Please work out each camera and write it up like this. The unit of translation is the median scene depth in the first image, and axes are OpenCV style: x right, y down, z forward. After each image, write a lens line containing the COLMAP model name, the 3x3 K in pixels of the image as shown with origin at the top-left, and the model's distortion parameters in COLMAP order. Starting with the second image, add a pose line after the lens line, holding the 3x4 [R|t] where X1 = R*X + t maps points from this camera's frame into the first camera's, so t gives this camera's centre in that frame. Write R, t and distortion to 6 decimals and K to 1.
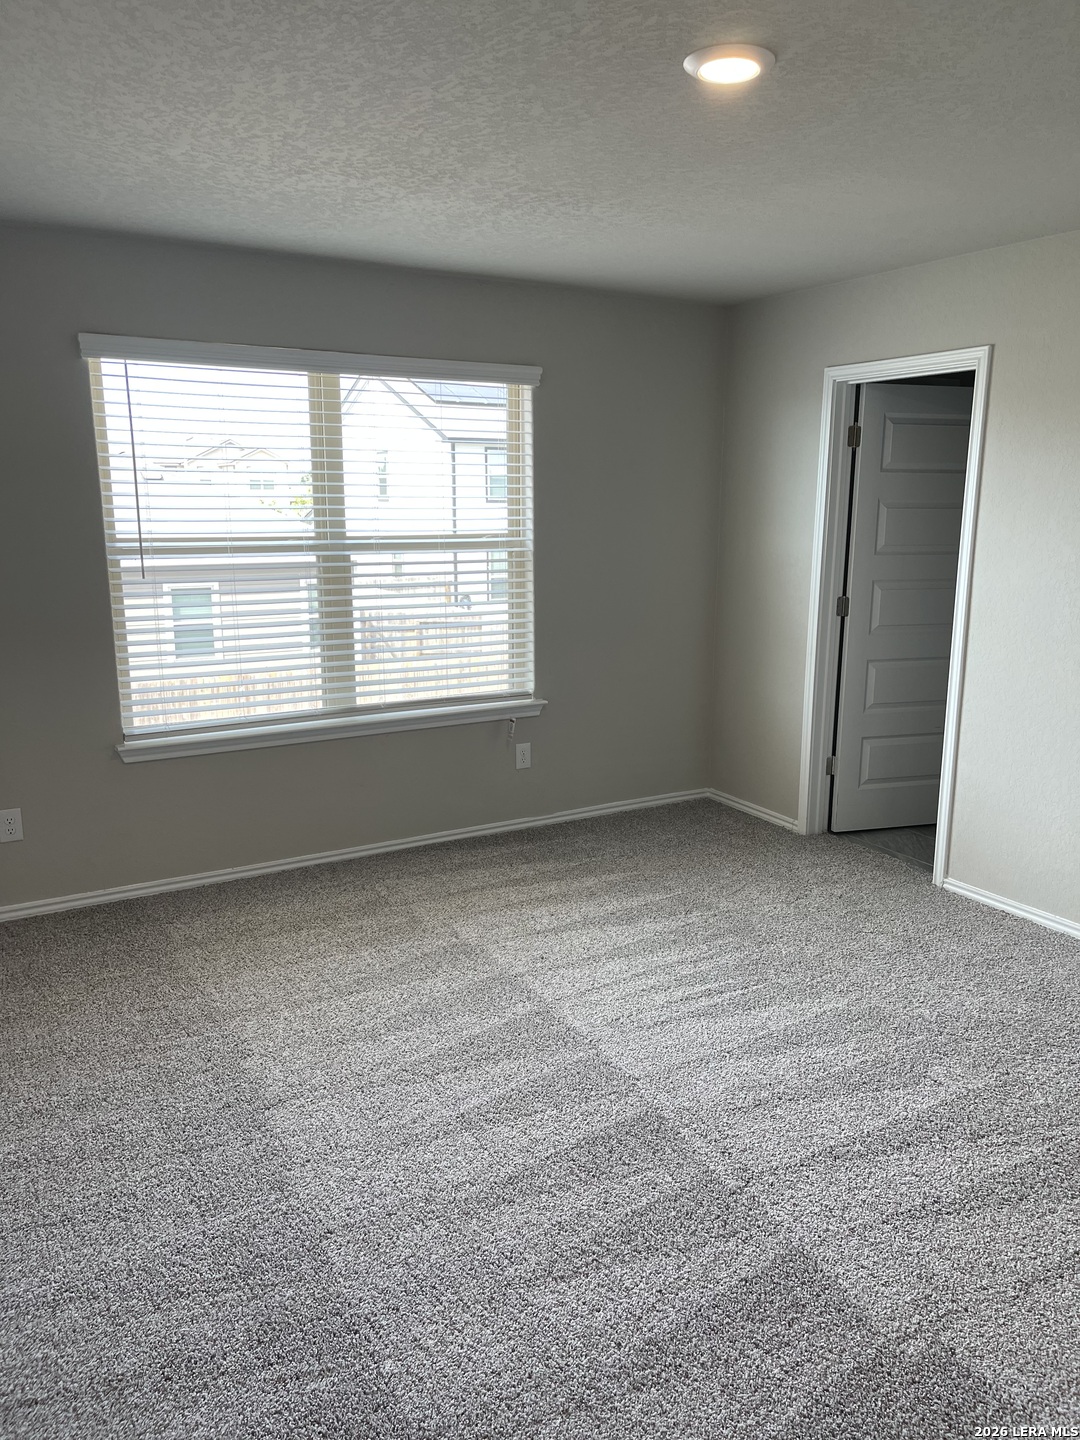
lens RADIAL K [[1085.2, 0, 540.0], [0, 1085.2, 720.0], [0, 0, 1]] dist [0.095644, -0.163790]
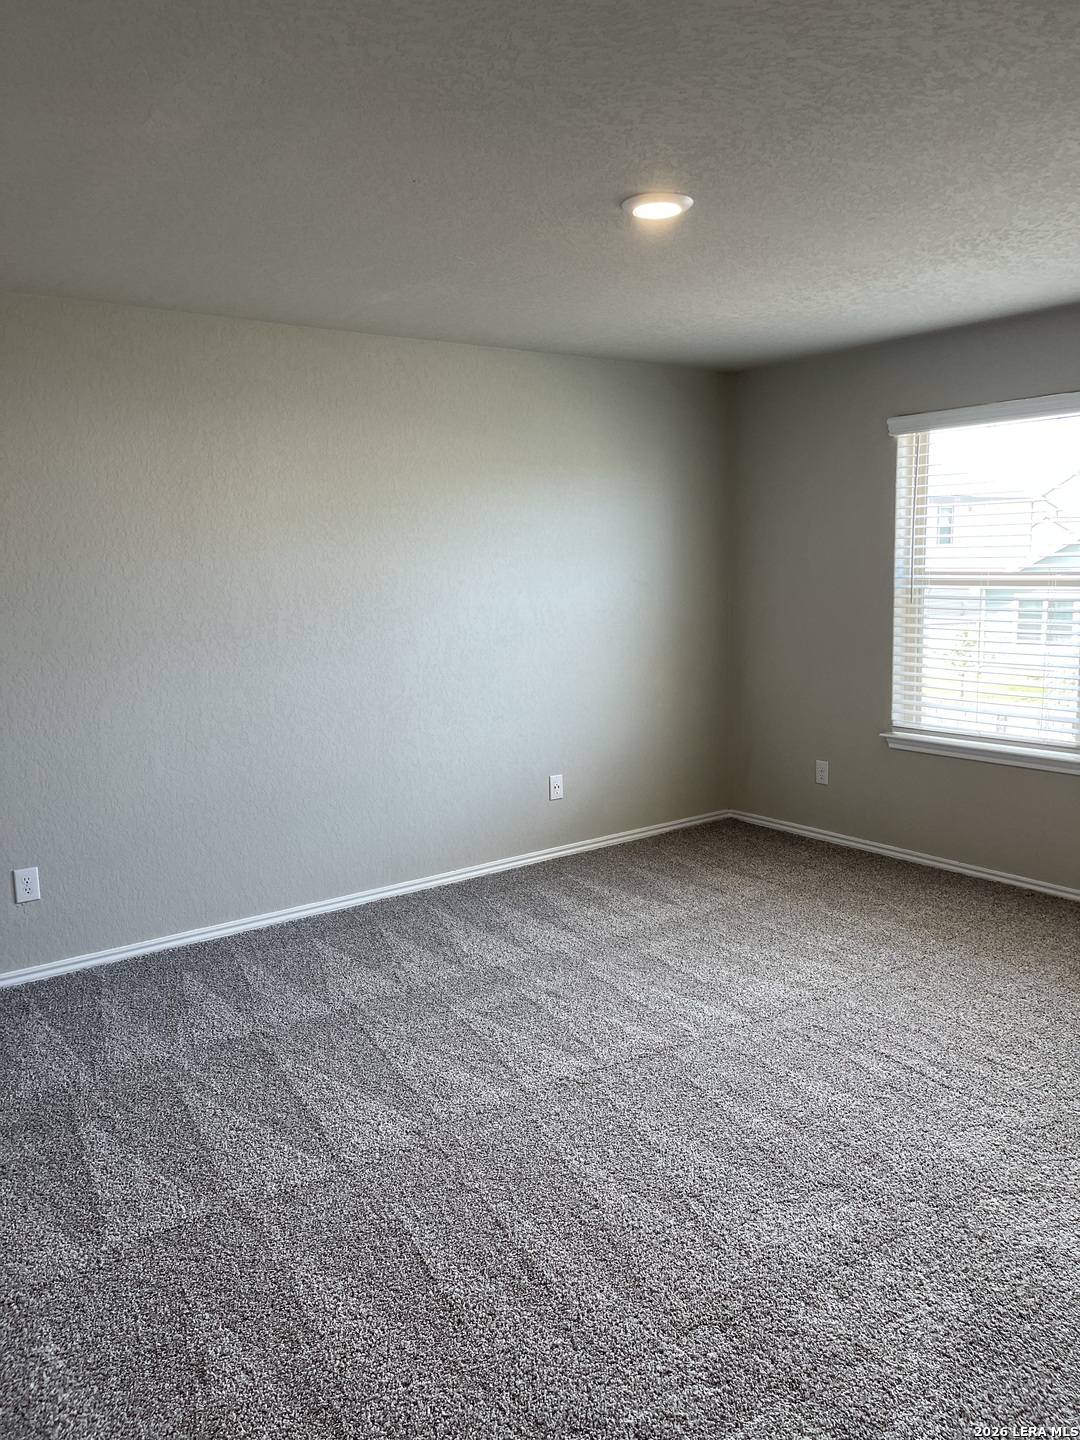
lens RADIAL K [[1085.2, 0, 540.0], [0, 1085.2, 720.0], [0, 0, 1]] dist [0.095644, -0.163790]
pose [[0.078884, 0.148763, -0.985721, 0.836567], [-0.157929, 0.978180, 0.134986, -0.099267], [0.984295, 0.145026, 0.100657, 0.472232]]
